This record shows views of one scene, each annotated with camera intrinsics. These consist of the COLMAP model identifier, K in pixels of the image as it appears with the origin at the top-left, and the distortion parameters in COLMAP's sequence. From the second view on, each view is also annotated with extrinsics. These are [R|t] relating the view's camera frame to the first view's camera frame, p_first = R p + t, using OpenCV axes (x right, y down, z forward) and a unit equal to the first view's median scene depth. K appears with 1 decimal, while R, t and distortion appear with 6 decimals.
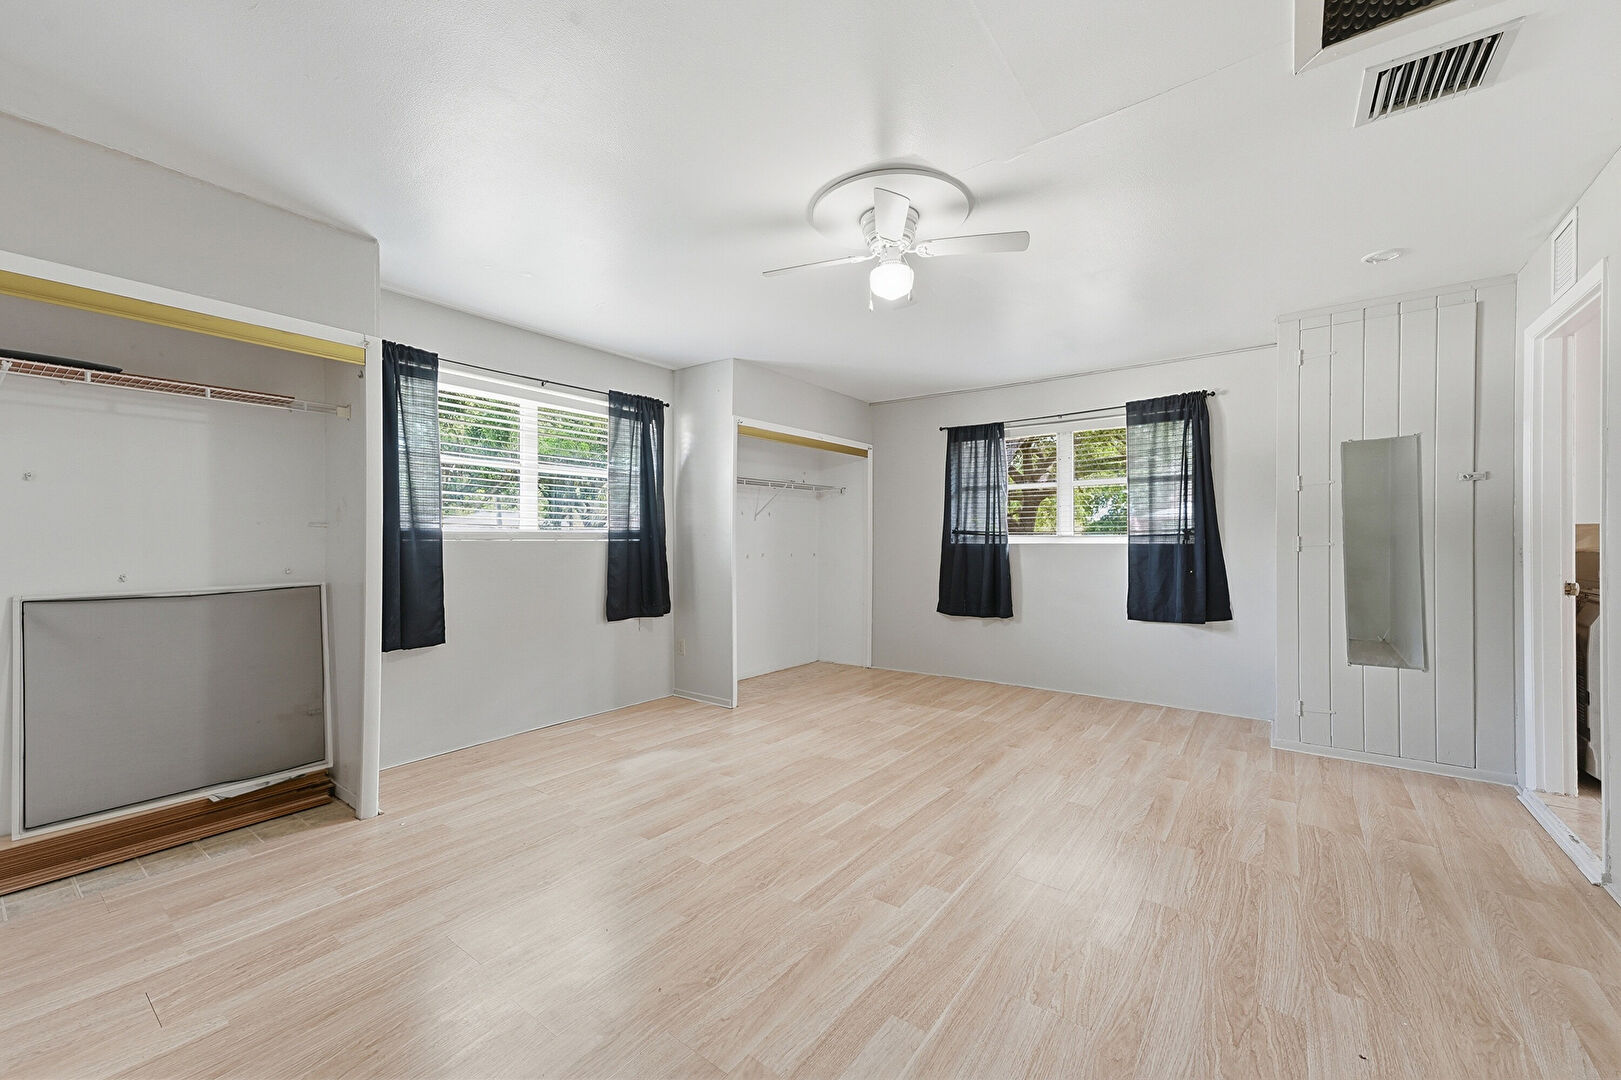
lens RADIAL K [[636.1, 0, 810.2], [0, 636.1, 538.5], [0, 0, 1]] dist [0.001002, 0.000696]
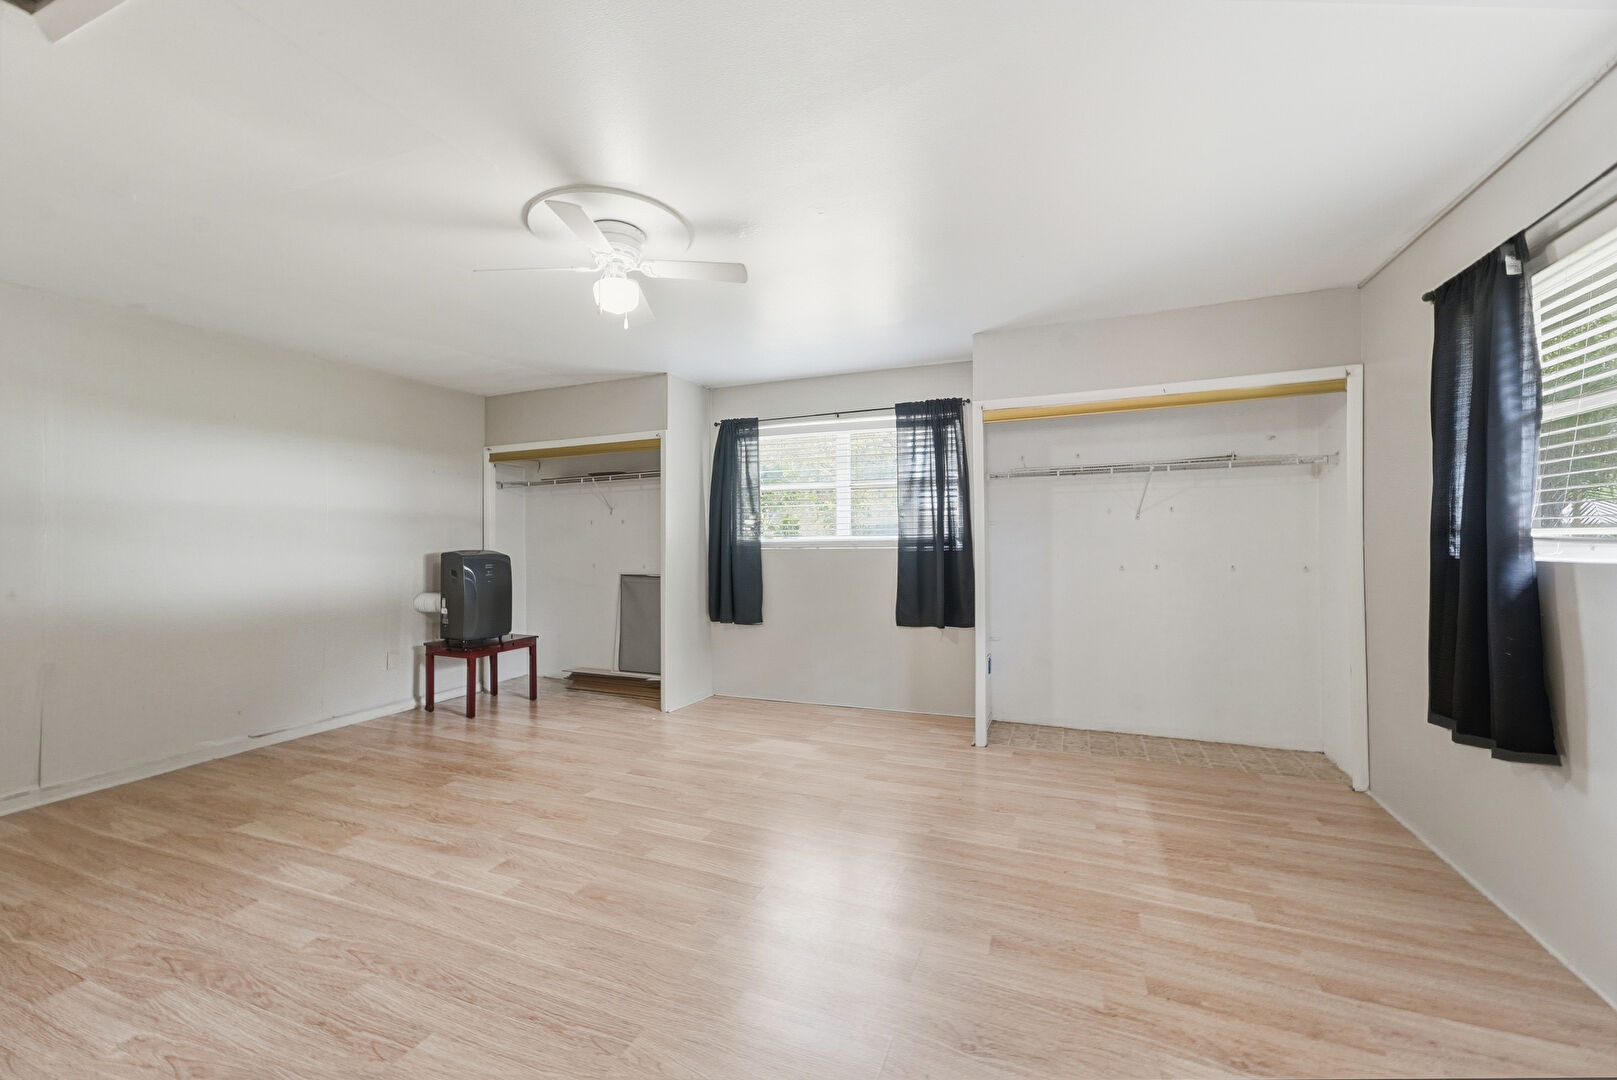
lens RADIAL K [[634.5, 0, 809.9], [0, 634.5, 545.0], [0, 0, 1]] dist [0.001002, 0.000696]
pose [[0.257002, 0.001470, -0.966410, 0.795586], [0.004188, 0.999988, 0.002634, -0.006682], [0.966402, -0.004724, 0.256992, 0.721865]]
